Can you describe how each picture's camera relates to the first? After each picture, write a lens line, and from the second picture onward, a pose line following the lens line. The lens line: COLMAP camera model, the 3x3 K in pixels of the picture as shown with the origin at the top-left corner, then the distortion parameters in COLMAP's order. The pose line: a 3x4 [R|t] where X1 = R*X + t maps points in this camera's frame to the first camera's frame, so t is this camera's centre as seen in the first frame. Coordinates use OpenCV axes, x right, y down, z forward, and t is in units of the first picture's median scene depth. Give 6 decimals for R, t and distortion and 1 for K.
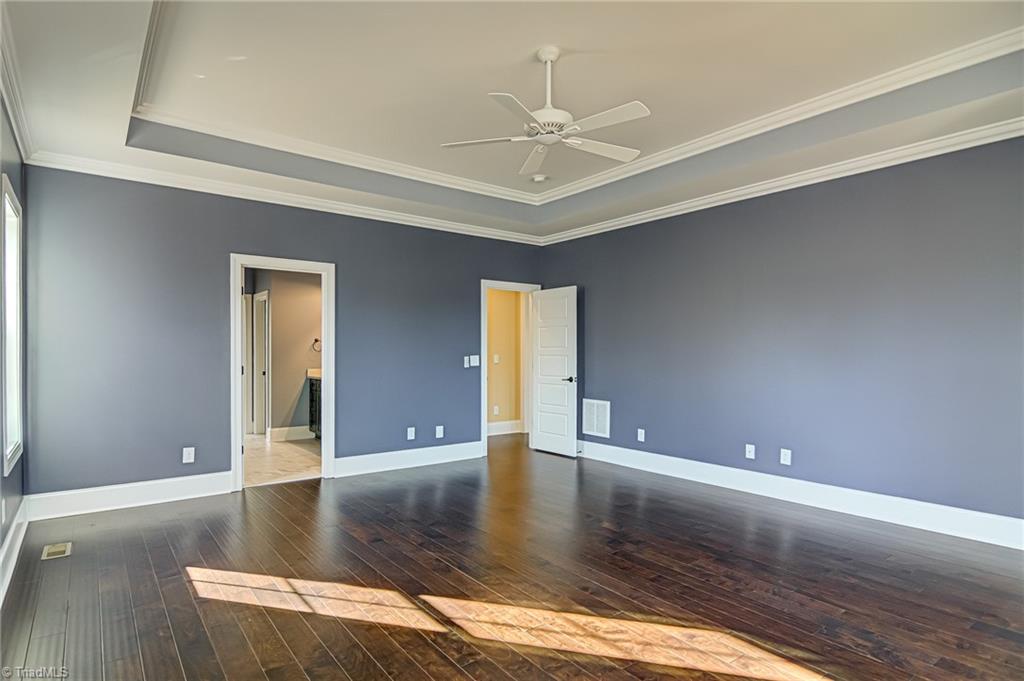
lens RADIAL K [[543.4, 0, 507.2], [0, 543.4, 361.8], [0, 0, 1]] dist [0.003968, -0.001380]
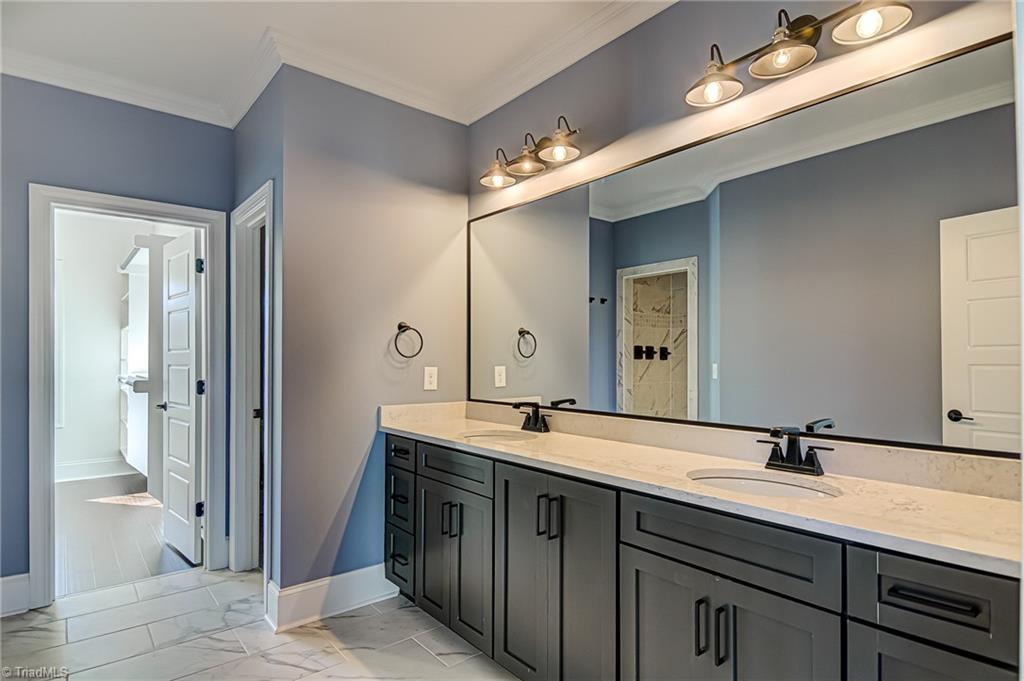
lens RADIAL K [[543.4, 0, 507.2], [0, 543.4, 361.8], [0, 0, 1]] dist [0.003968, -0.001380]
pose [[0.999720, 0.000697, 0.023635, -0.282036], [-0.000426, 0.999934, -0.011446, -0.011561], [-0.023642, 0.011433, 0.999655, 0.615471]]
